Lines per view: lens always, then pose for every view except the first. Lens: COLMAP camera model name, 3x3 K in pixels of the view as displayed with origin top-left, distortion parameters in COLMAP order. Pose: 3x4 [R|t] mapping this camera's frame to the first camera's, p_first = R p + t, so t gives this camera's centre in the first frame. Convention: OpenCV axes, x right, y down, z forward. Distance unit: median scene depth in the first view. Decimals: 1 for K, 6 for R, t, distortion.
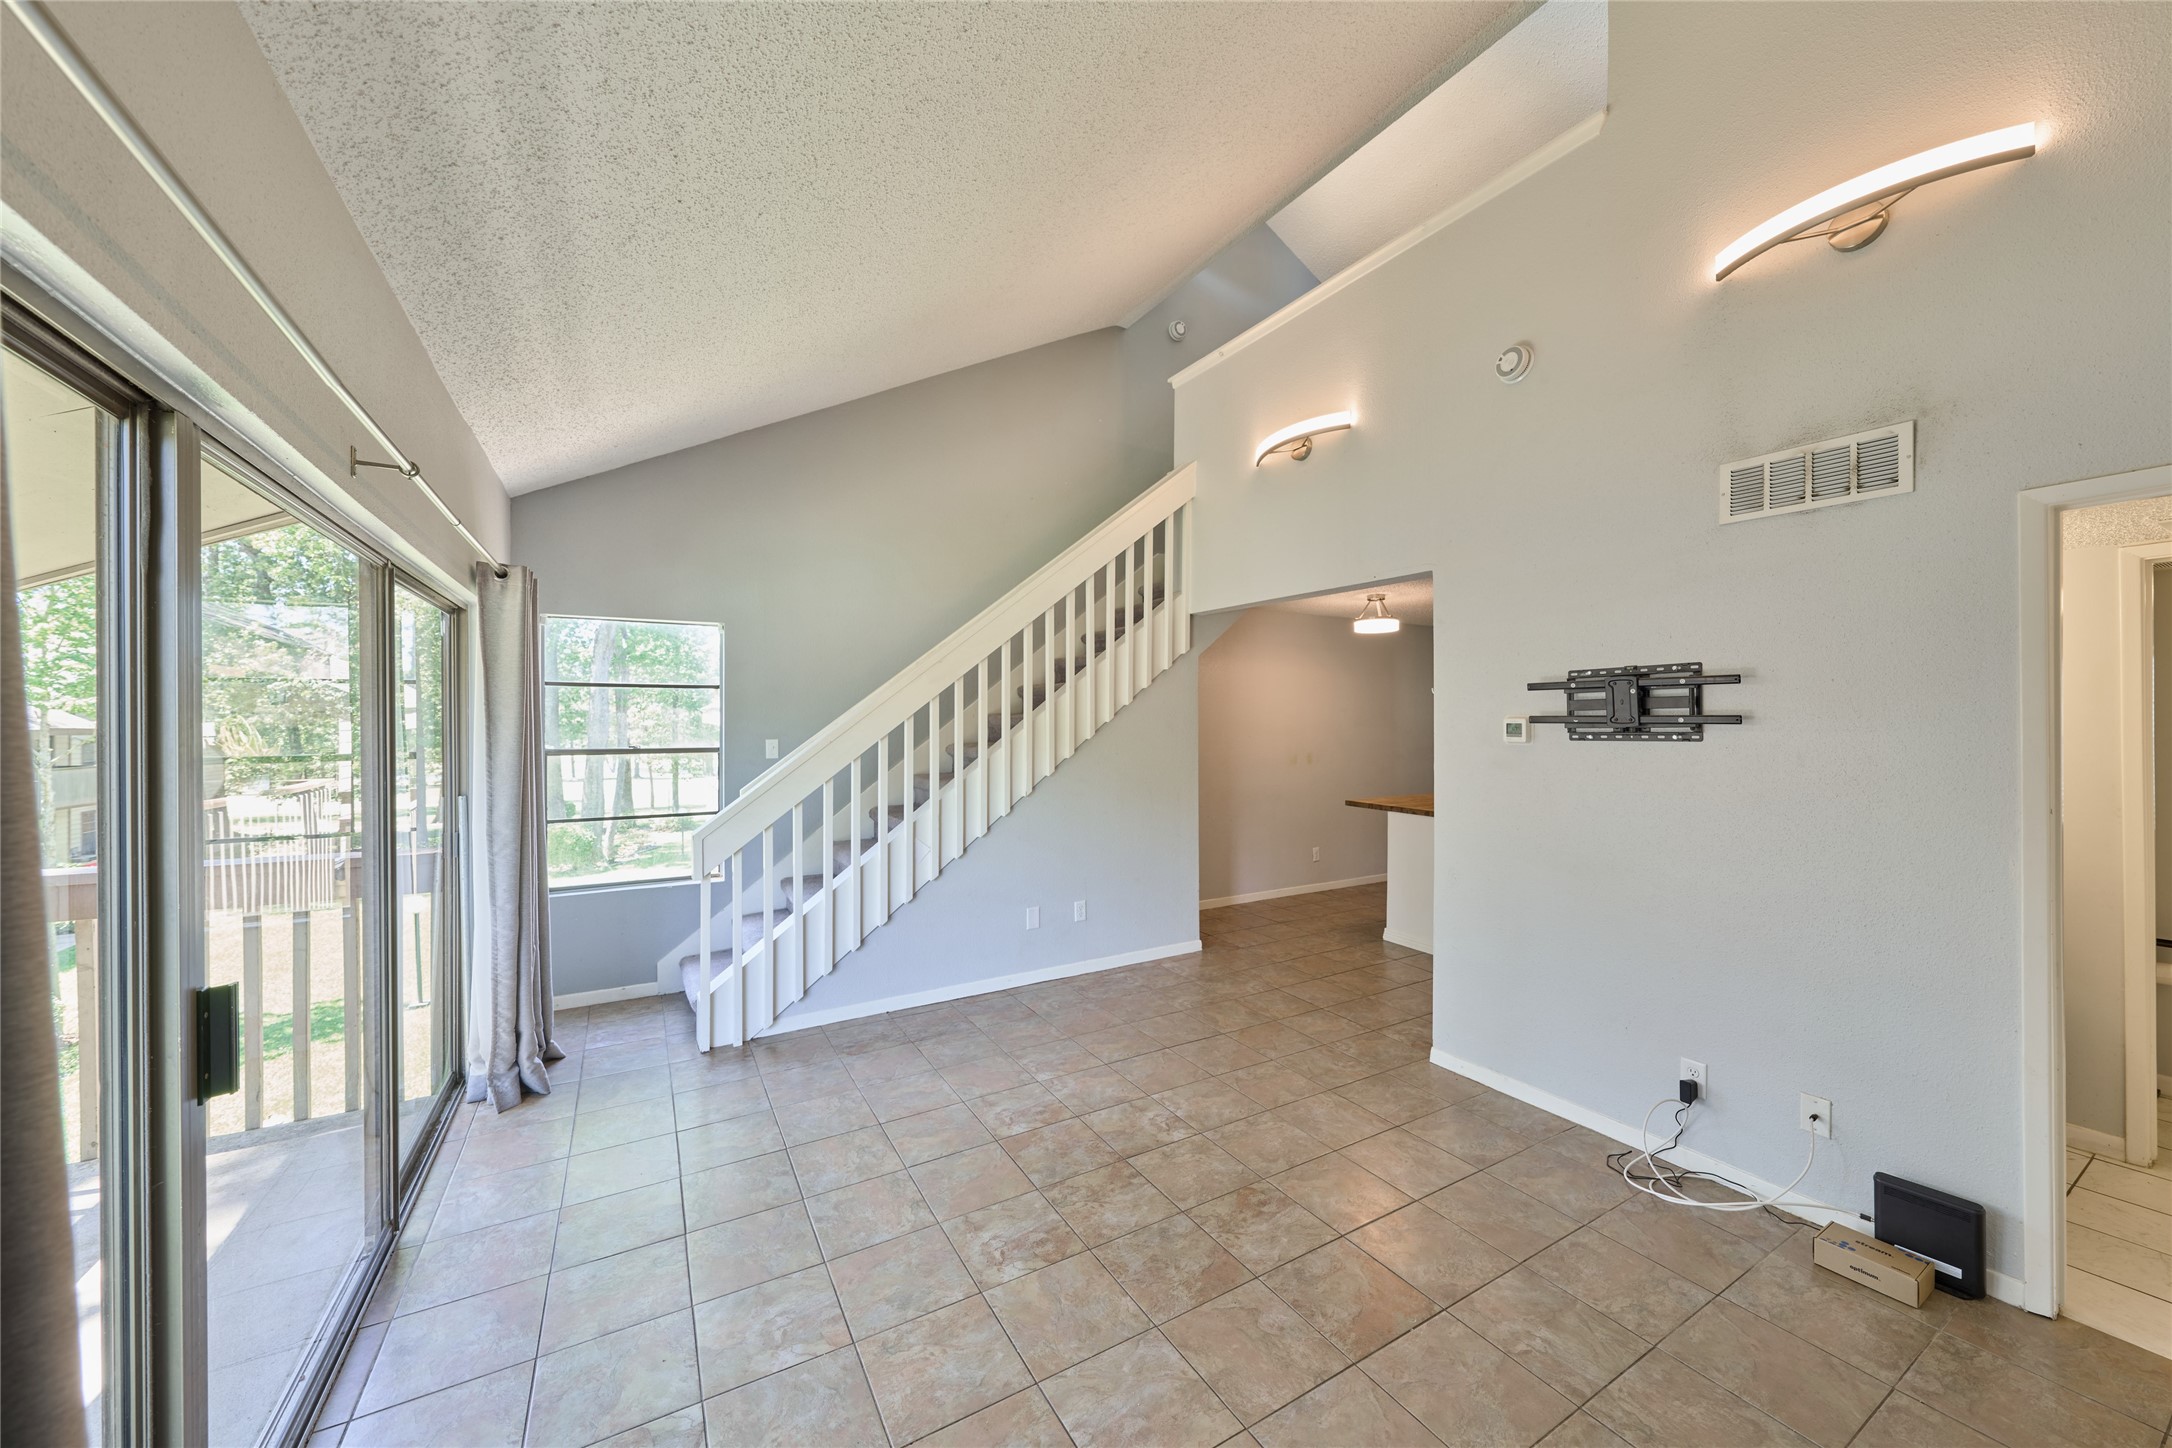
lens RADIAL K [[786.1, 0, 1091.9], [0, 786.1, 720.9], [0, 0, 1]] dist [-0.001955, -0.000286]
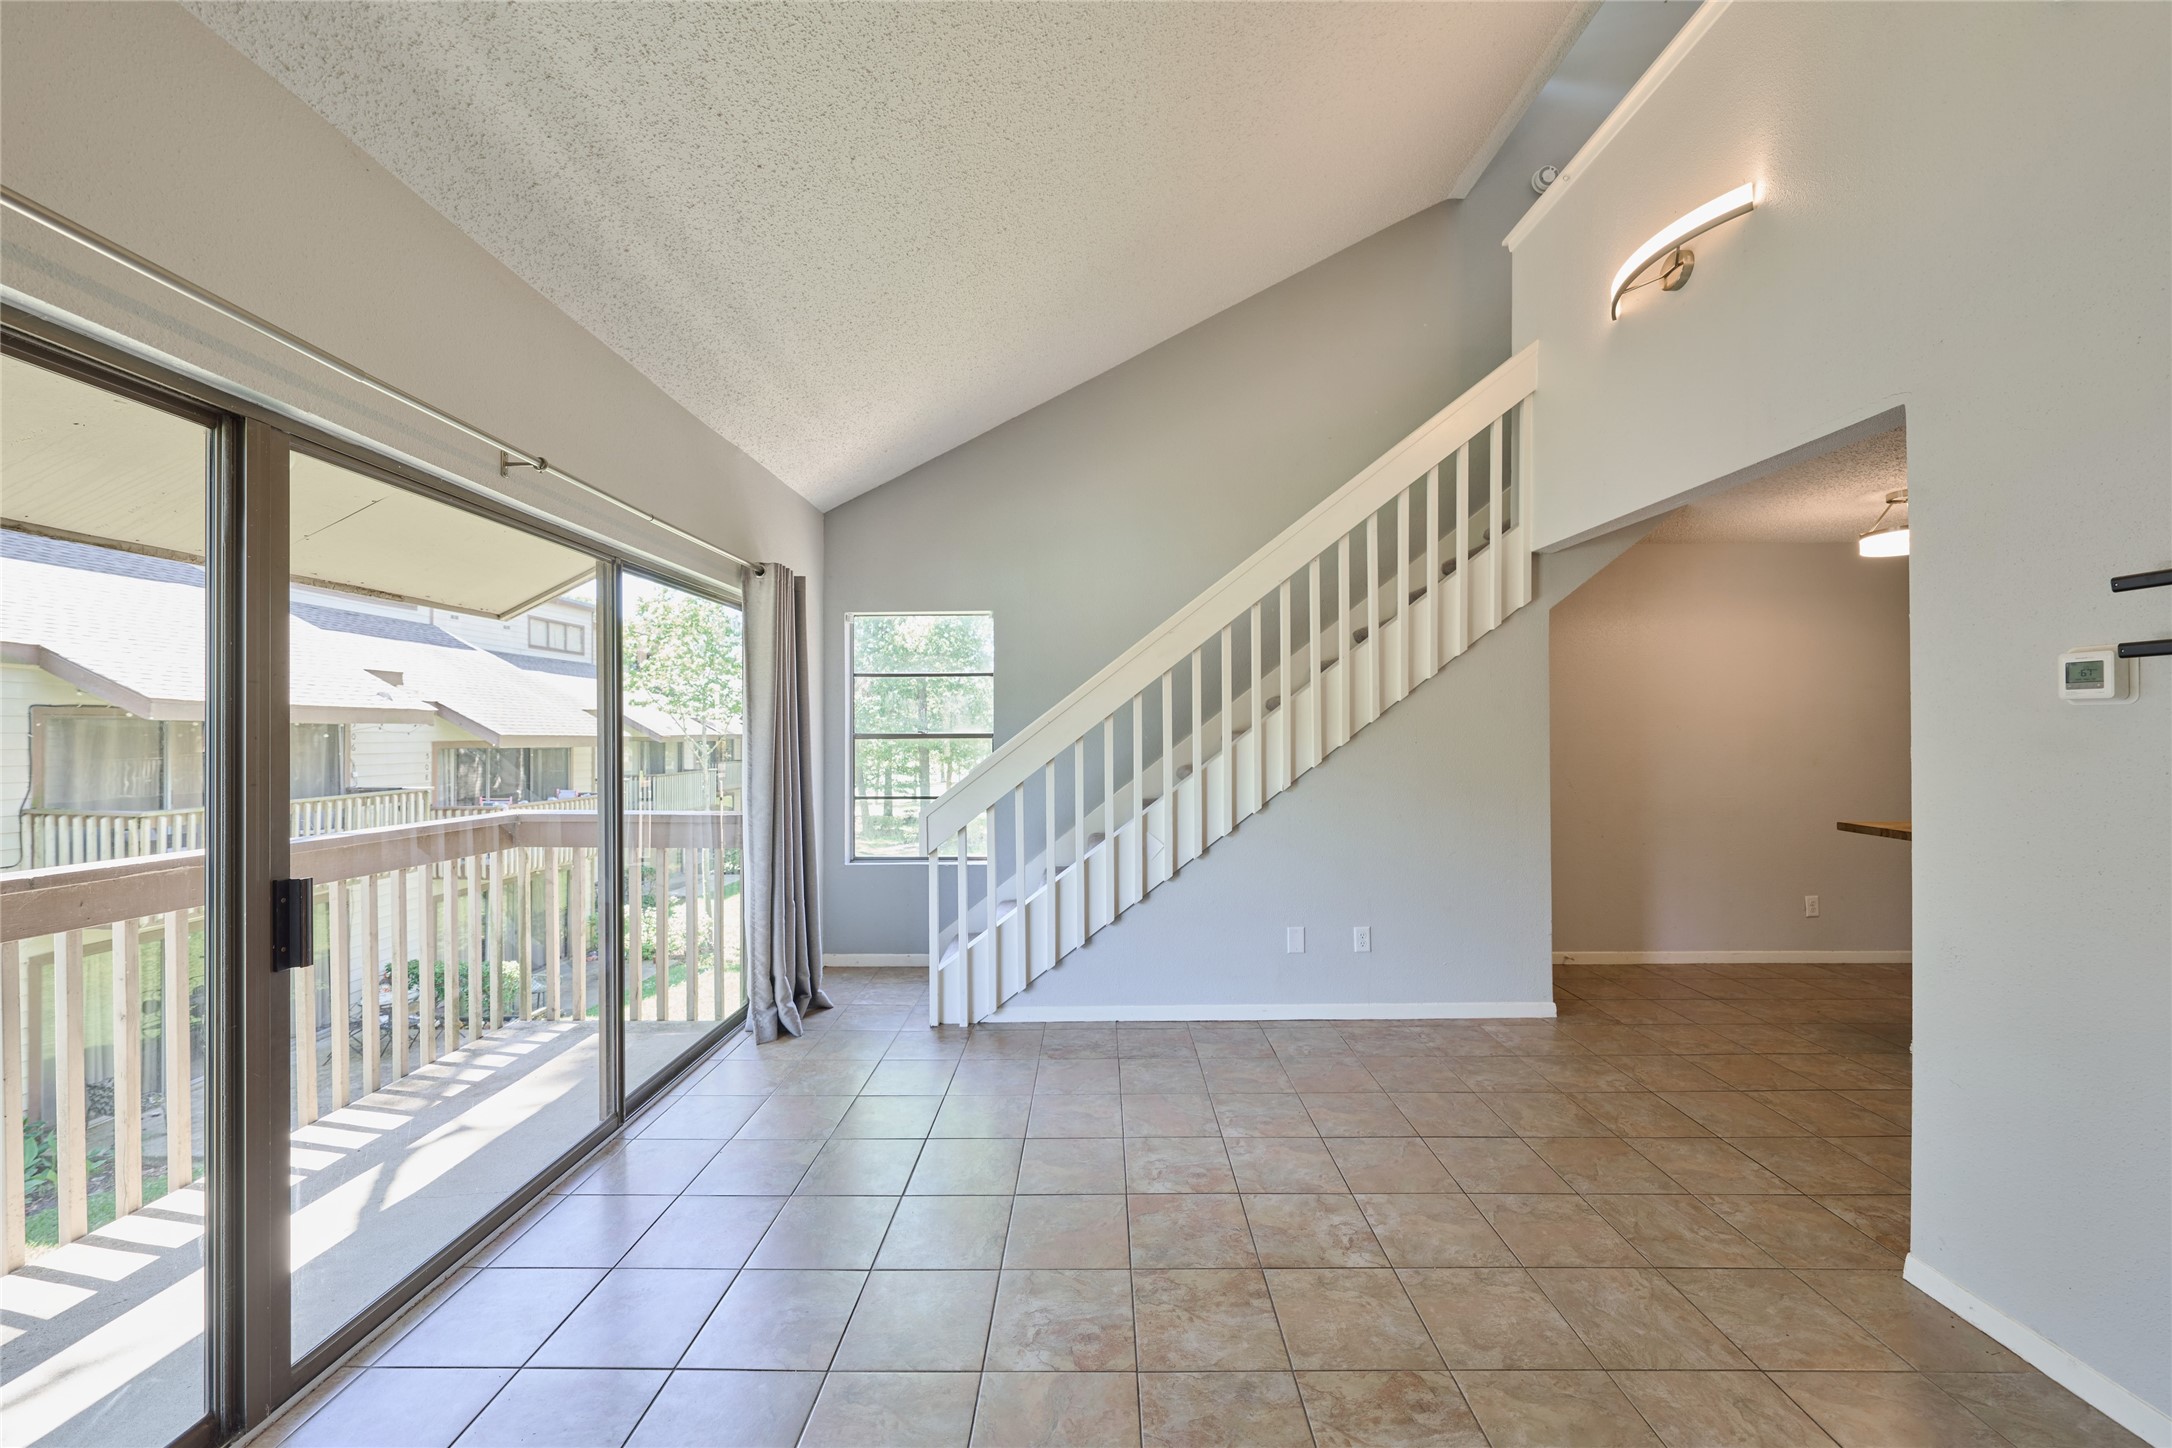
lens RADIAL K [[818.2, 0, 1088.0], [0, 818.2, 728.6], [0, 0, 1]] dist [-0.004303, 0.000708]
pose [[0.856879, -0.005078, -0.515492, 0.221007], [0.004179, 0.999987, -0.002906, 0.038281], [0.515500, 0.000336, 0.856889, 0.189621]]
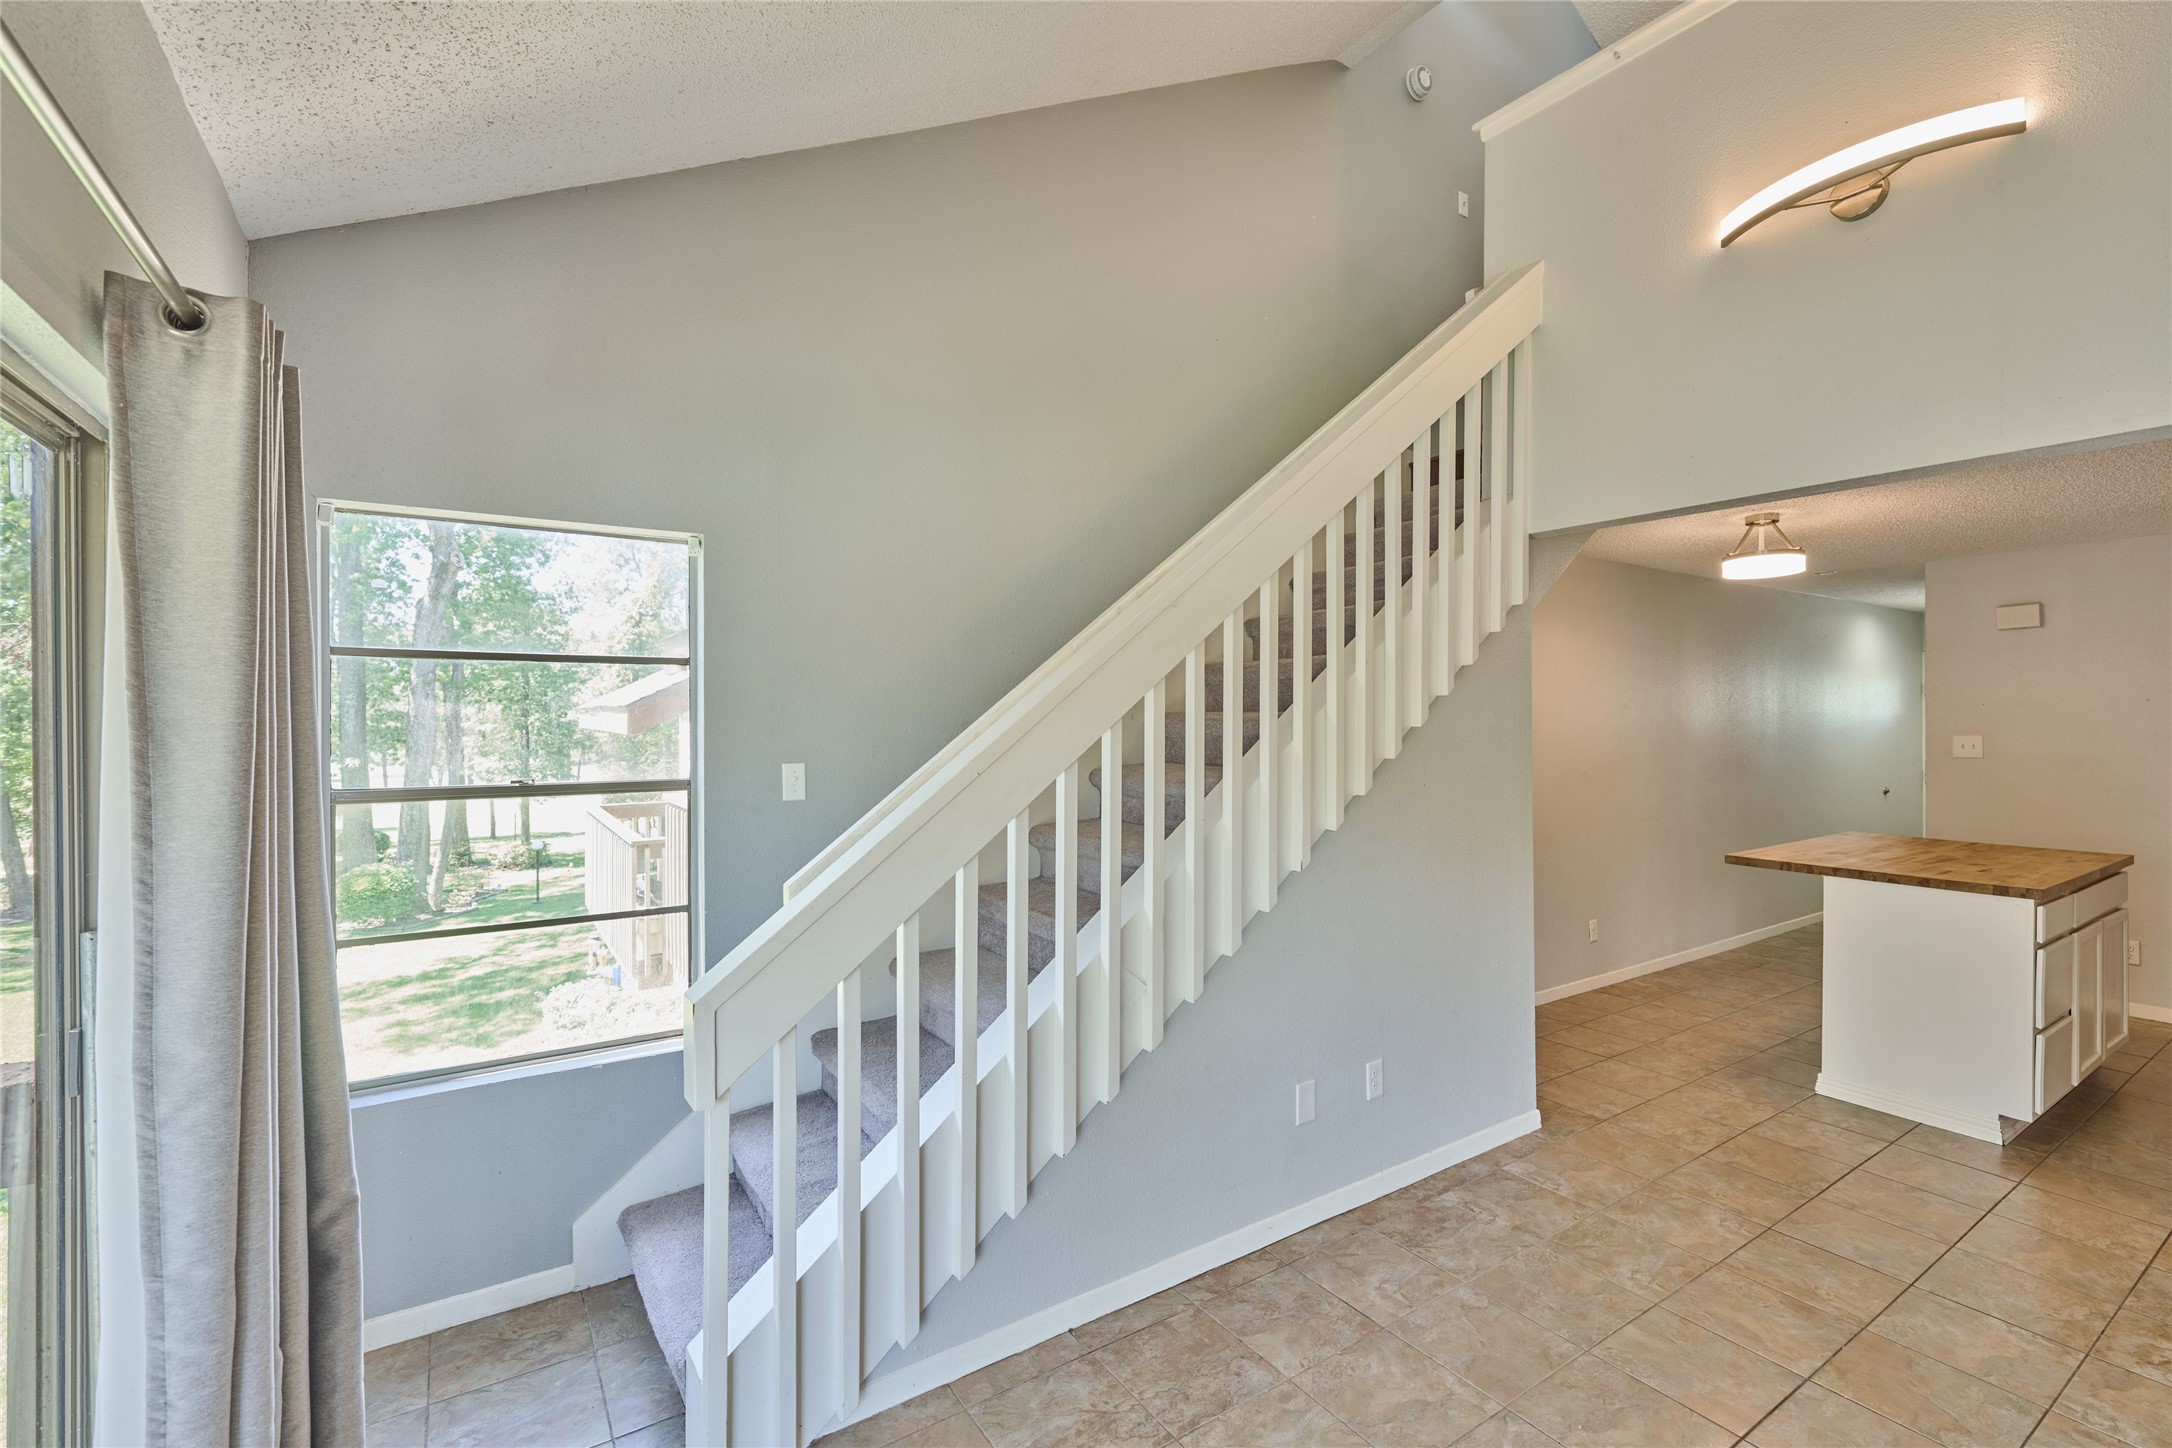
lens RADIAL K [[952.3, 0, 1092.7], [0, 952.3, 722.4], [0, 0, 1]] dist [0.000871, 0.000924]
pose [[0.998523, -0.003152, 0.054240, -0.305970], [0.003164, 0.999995, -0.000131, -0.003087], [-0.054239, 0.000302, 0.998528, 0.456577]]
